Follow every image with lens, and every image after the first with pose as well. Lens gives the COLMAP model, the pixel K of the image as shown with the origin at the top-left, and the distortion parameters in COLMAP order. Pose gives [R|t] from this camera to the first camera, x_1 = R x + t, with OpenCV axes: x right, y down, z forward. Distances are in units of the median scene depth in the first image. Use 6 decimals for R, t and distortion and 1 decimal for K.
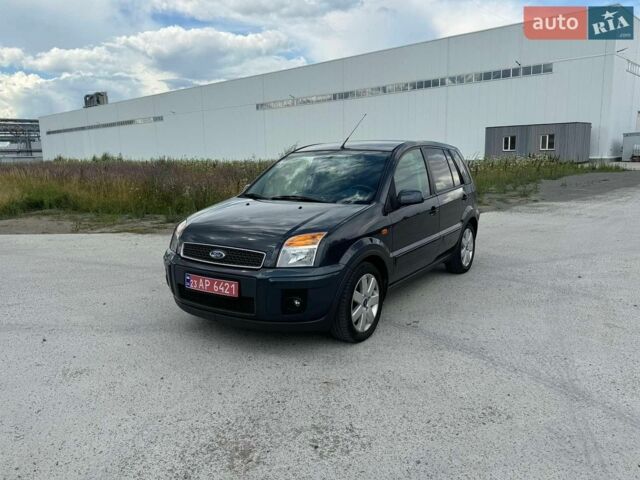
lens RADIAL K [[499.7, 0, 321.4], [0, 499.7, 241.3], [0, 0, 1]] dist [0.015855, -0.023825]
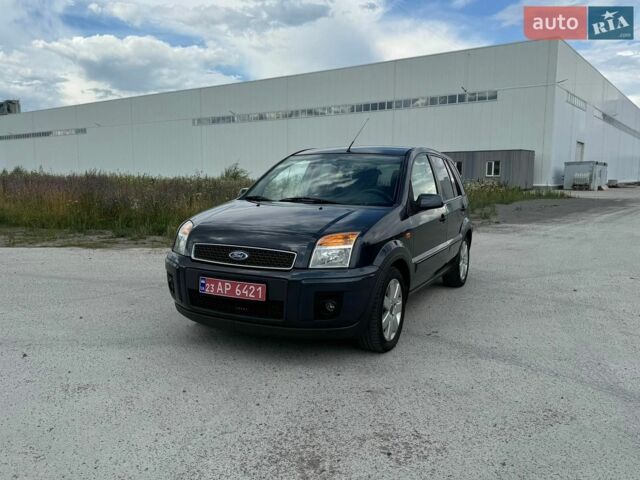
lens RADIAL K [[531.5, 0, 319.0], [0, 531.5, 239.0], [0, 0, 1]] dist [0.008957, -0.010417]
pose [[0.992077, 0.013867, 0.124867, -0.150296], [-0.006537, 0.998241, -0.058920, 0.043078], [-0.125464, 0.057637, 0.990423, 0.015863]]
